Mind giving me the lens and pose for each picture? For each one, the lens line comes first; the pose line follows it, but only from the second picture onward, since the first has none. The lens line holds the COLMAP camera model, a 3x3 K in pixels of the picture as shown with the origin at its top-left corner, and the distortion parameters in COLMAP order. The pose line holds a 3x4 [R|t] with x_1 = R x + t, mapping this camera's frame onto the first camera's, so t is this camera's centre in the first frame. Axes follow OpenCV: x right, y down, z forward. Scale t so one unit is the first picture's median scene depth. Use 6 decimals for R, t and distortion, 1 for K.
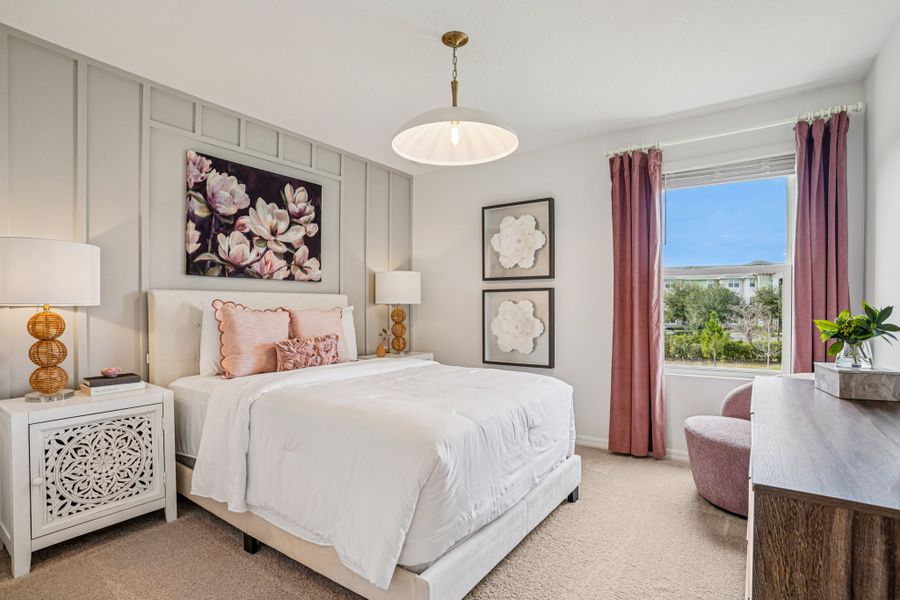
lens RADIAL K [[458.1, 0, 447.5], [0, 458.1, 298.8], [0, 0, 1]] dist [-0.061614, 0.030618]
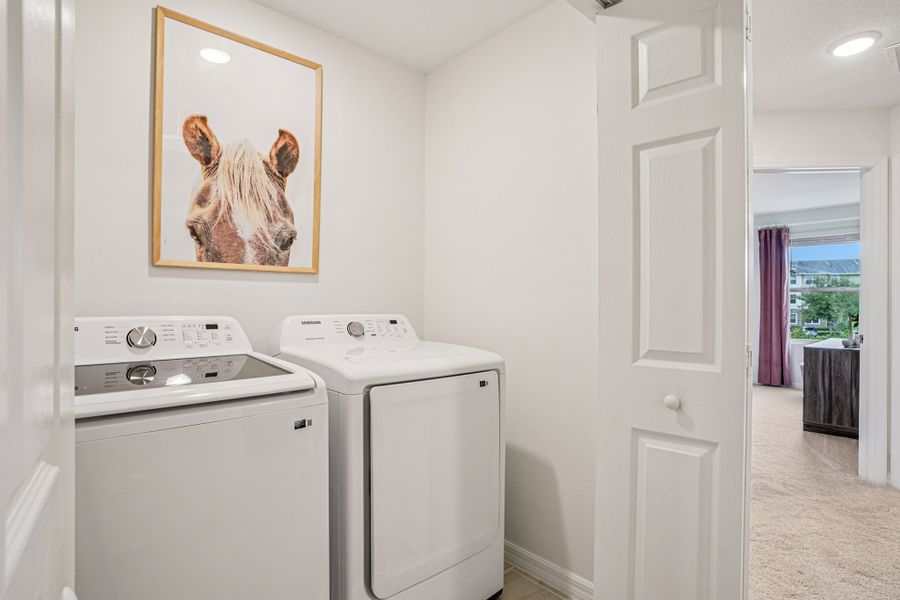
lens RADIAL K [[458.1, 0, 447.5], [0, 458.1, 298.8], [0, 0, 1]] dist [-0.061614, 0.030618]
pose [[0.973832, -0.001837, -0.227260, -0.498883], [0.003006, 0.999984, 0.004798, -0.035930], [0.227248, -0.005356, 0.973822, -1.156659]]
